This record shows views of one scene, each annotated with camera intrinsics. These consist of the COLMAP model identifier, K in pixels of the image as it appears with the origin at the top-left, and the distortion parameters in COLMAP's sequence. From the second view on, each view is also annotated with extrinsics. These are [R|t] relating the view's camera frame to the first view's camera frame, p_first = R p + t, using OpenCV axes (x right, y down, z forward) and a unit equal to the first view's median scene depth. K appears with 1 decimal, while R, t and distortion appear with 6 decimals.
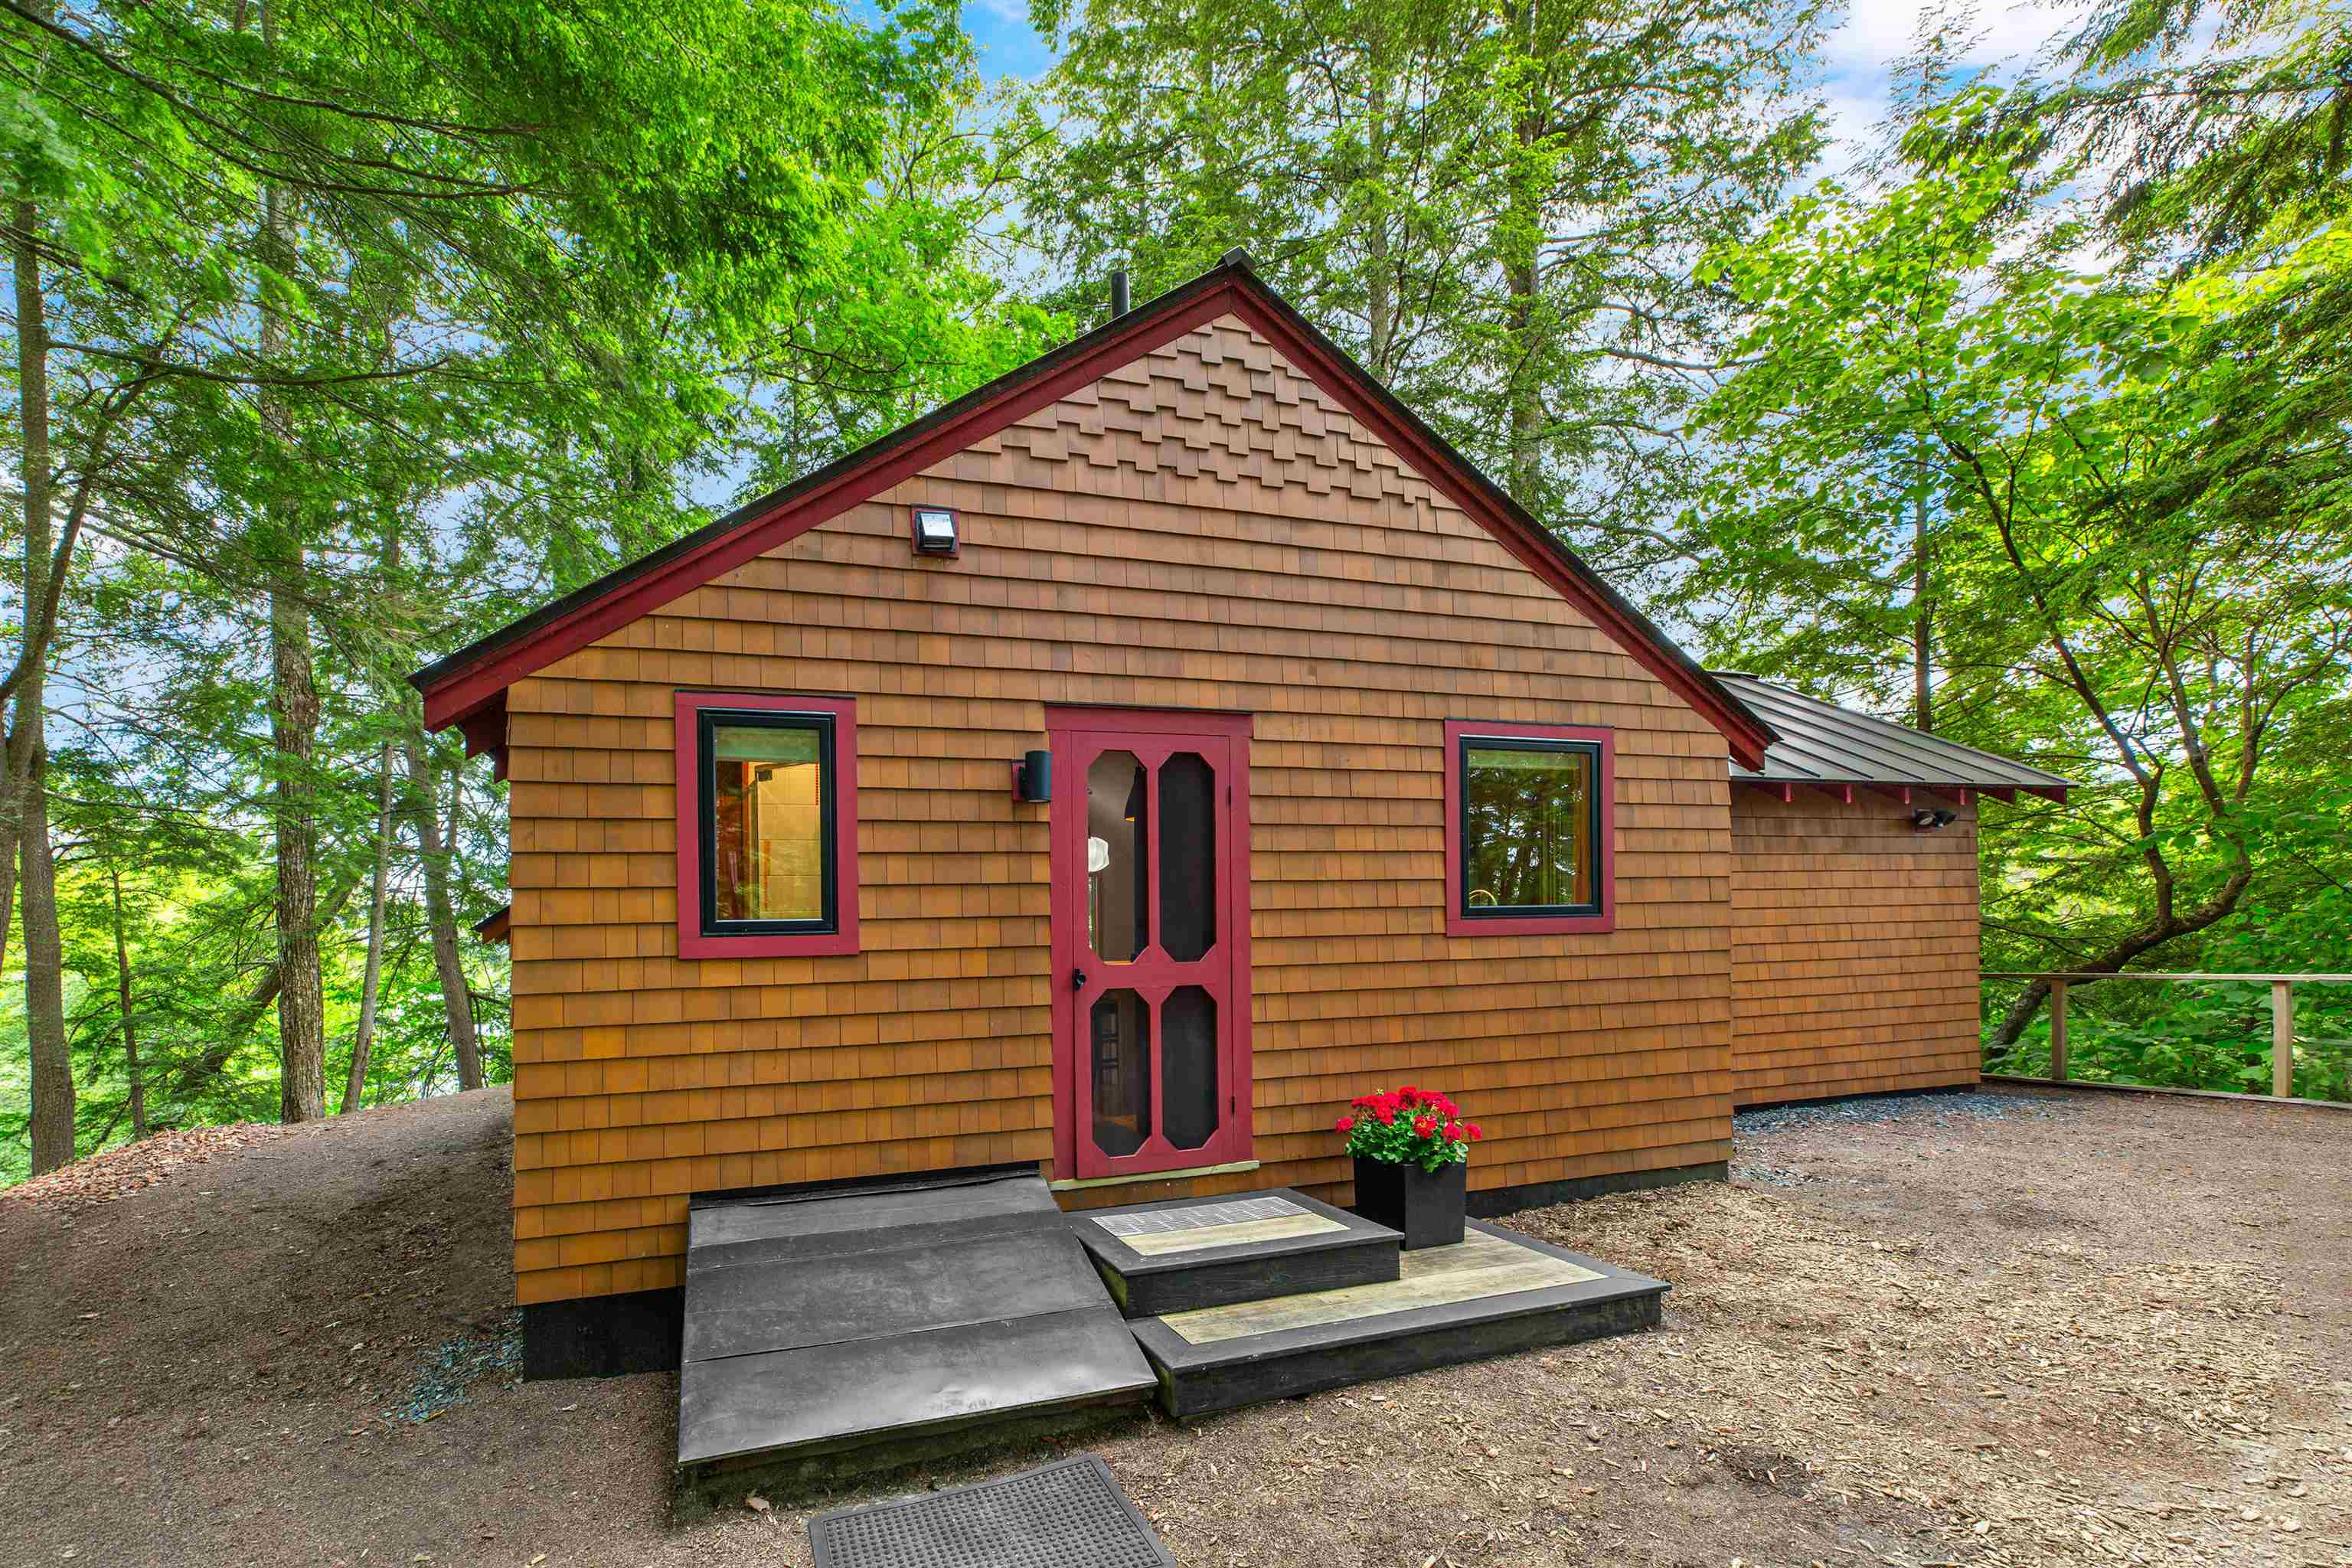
lens RADIAL K [[1061.7, 0, 1191.7], [0, 1061.7, 786.9], [0, 0, 1]] dist [0.004200, -0.000363]
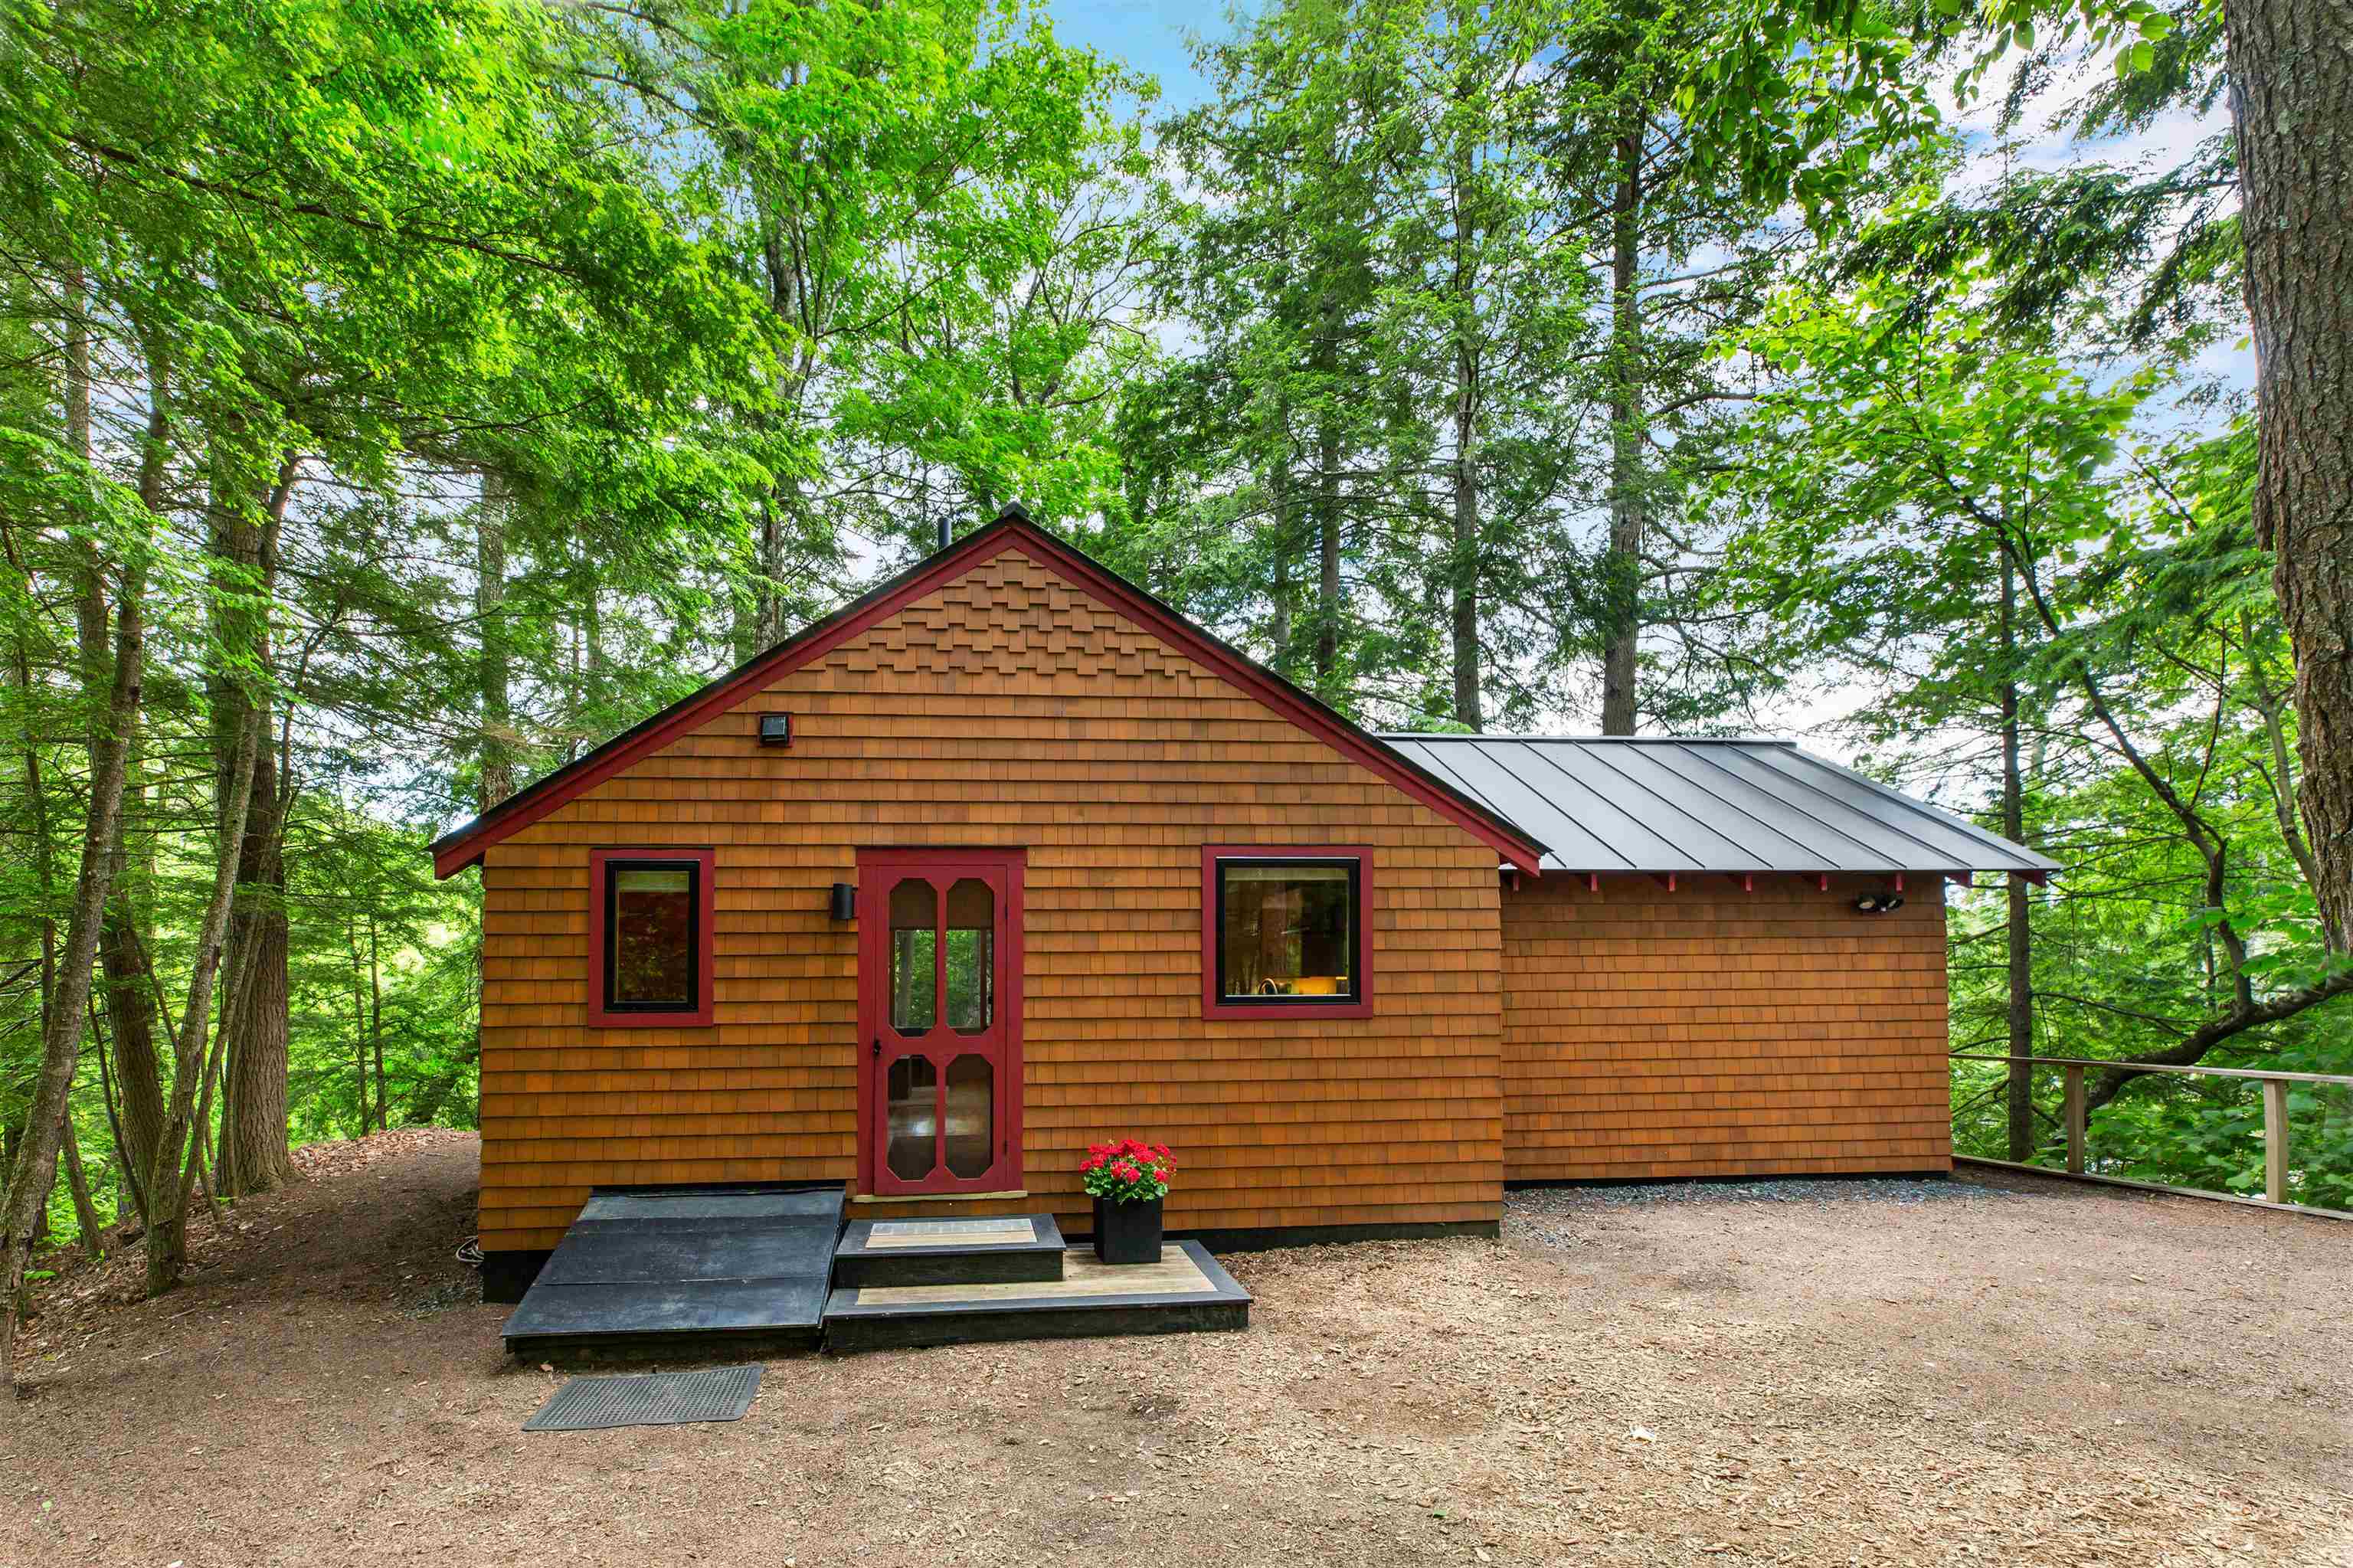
lens RADIAL K [[1062.2, 0, 1157.1], [0, 1062.2, 786.9], [0, 0, 1]] dist [0.004200, -0.000363]
pose [[0.983499, -0.010224, -0.180624, 0.462559], [0.002839, 0.999151, -0.041098, -0.090822], [0.180891, 0.039907, 0.982693, -0.276159]]
